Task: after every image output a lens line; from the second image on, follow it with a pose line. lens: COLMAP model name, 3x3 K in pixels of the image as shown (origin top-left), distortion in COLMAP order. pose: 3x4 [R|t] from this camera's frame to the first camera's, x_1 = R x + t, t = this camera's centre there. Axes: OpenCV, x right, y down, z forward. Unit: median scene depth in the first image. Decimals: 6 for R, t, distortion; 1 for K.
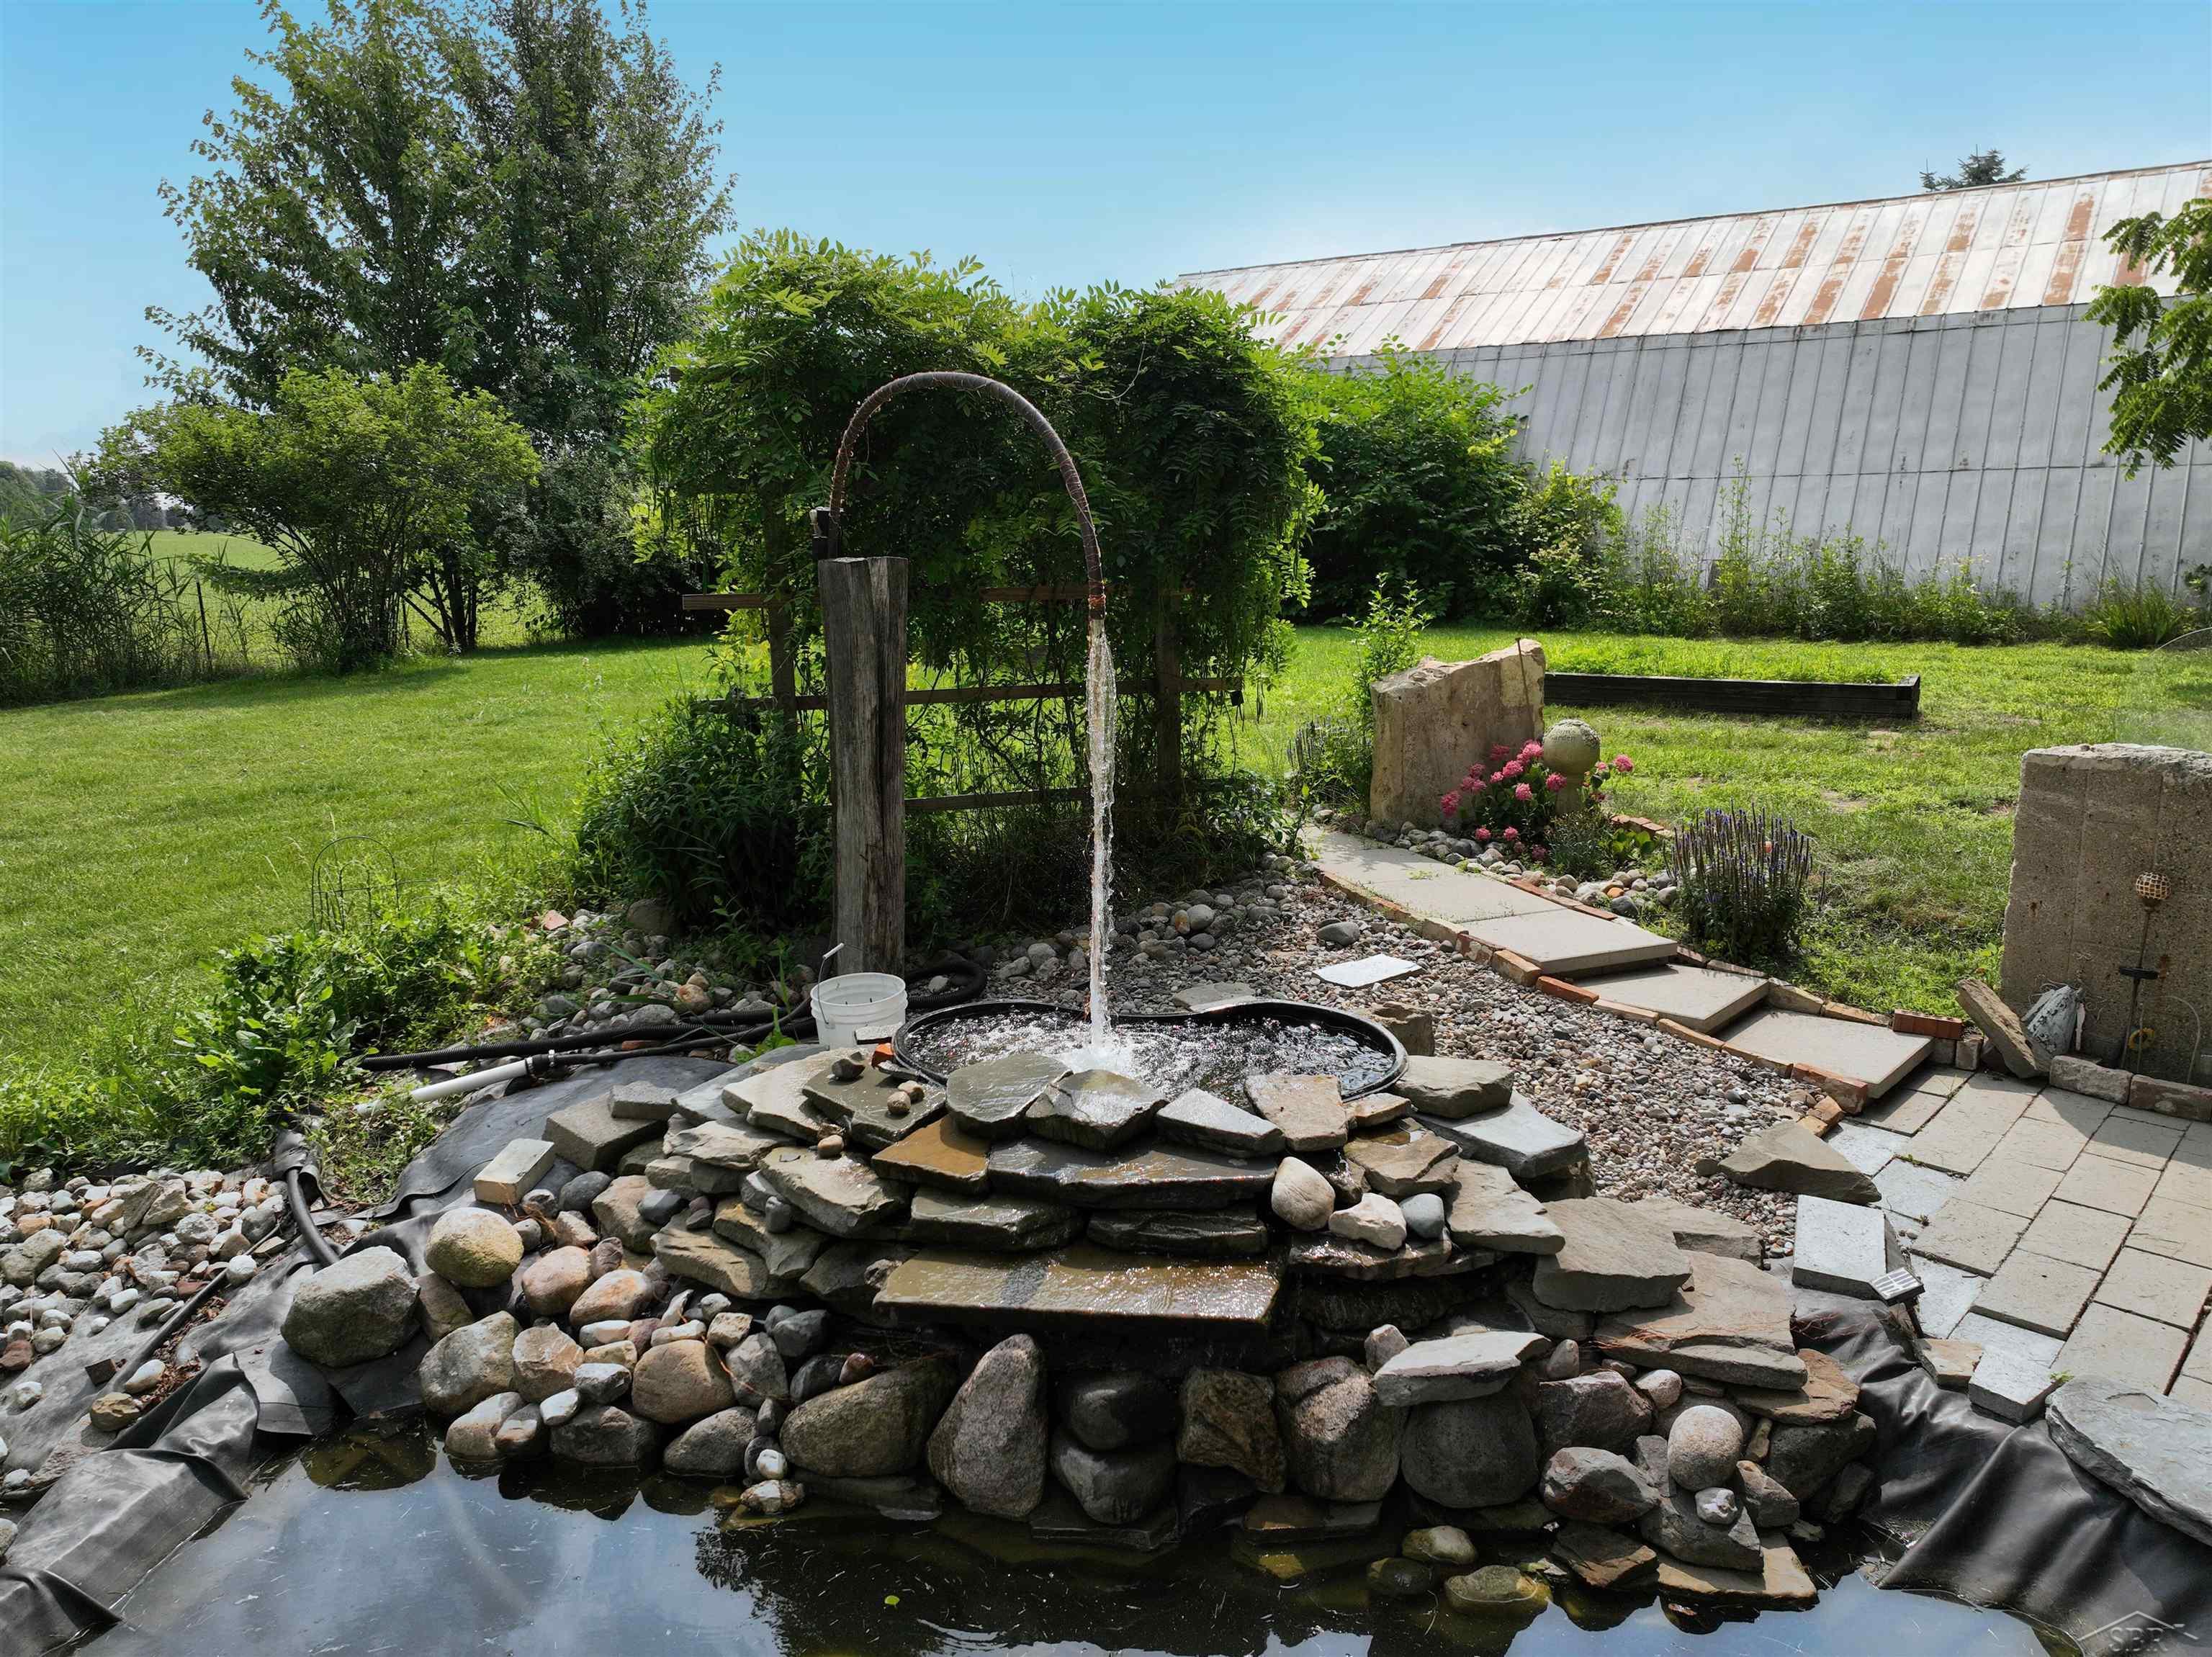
lens RADIAL K [[1567.7, 0, 1101.7], [0, 1567.7, 824.0], [0, 0, 1]] dist [-0.004427, 0.023402]
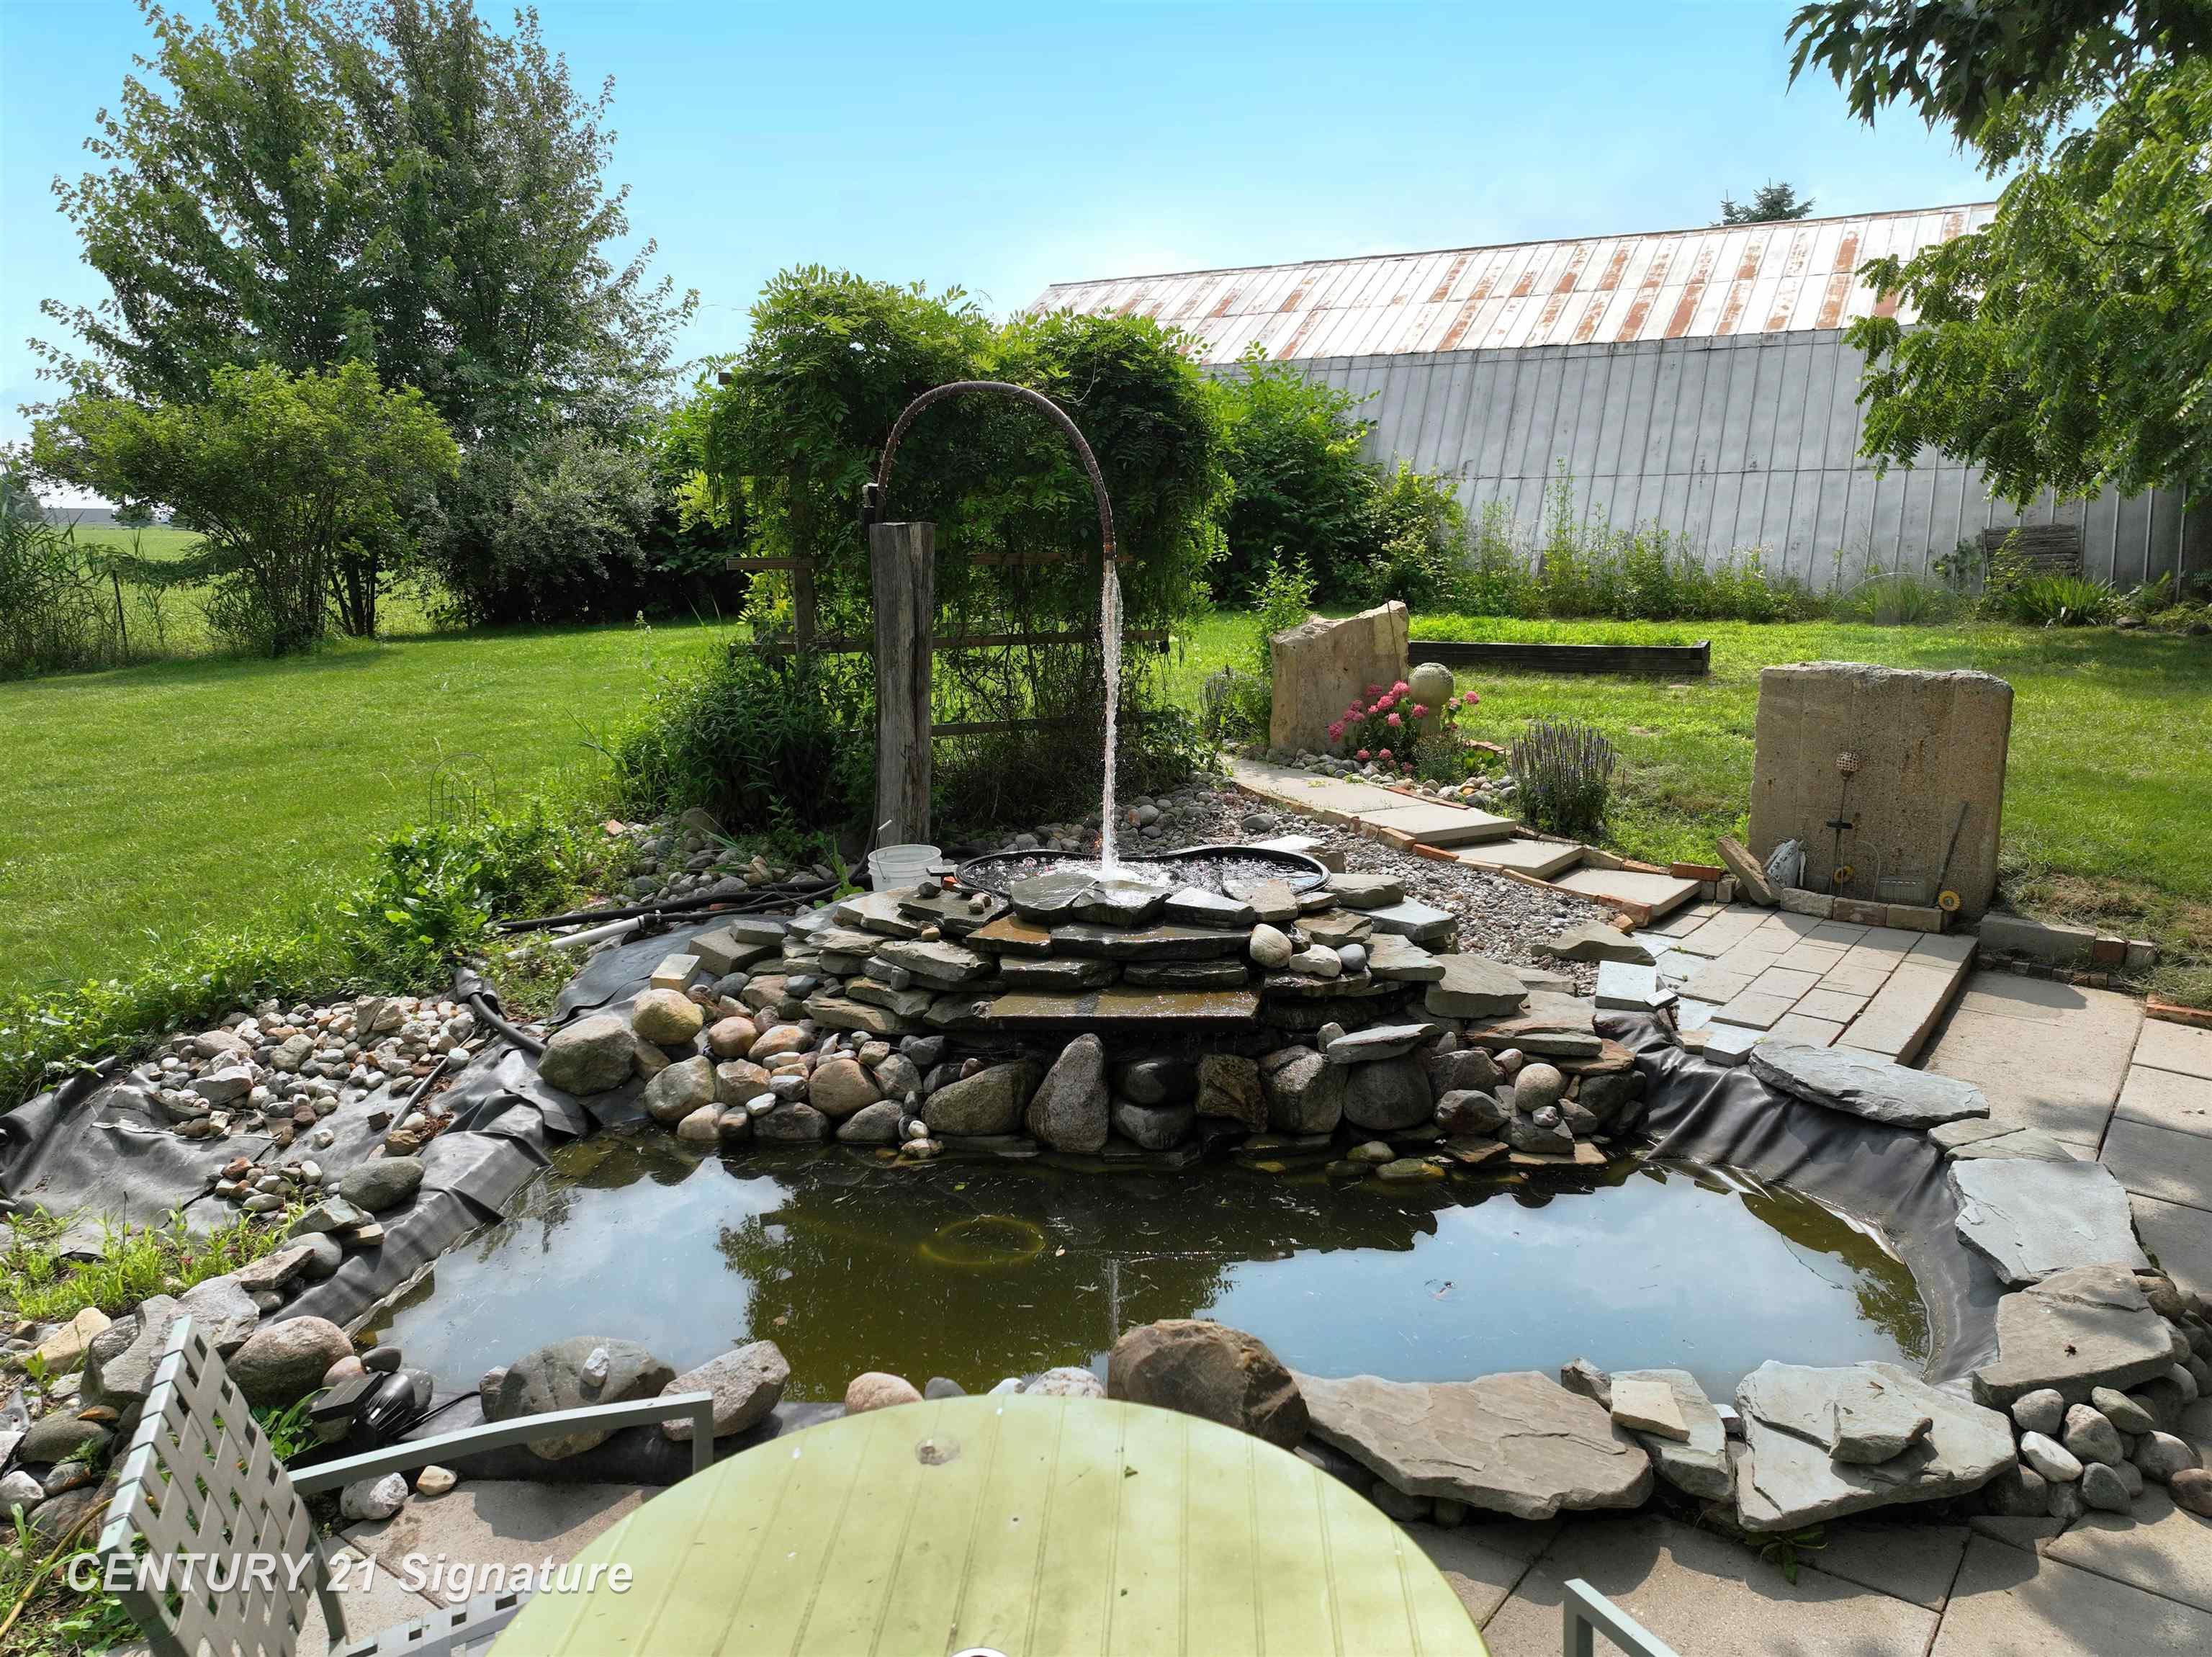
lens RADIAL K [[1567.7, 0, 1095.9], [0, 1567.7, 823.6], [0, 0, 1]] dist [-0.004427, 0.023402]
pose [[0.995762, -0.014466, 0.090820, -0.092907], [0.014643, 0.999892, -0.001289, 0.067756], [-0.090791, 0.002613, 0.995867, -0.249491]]
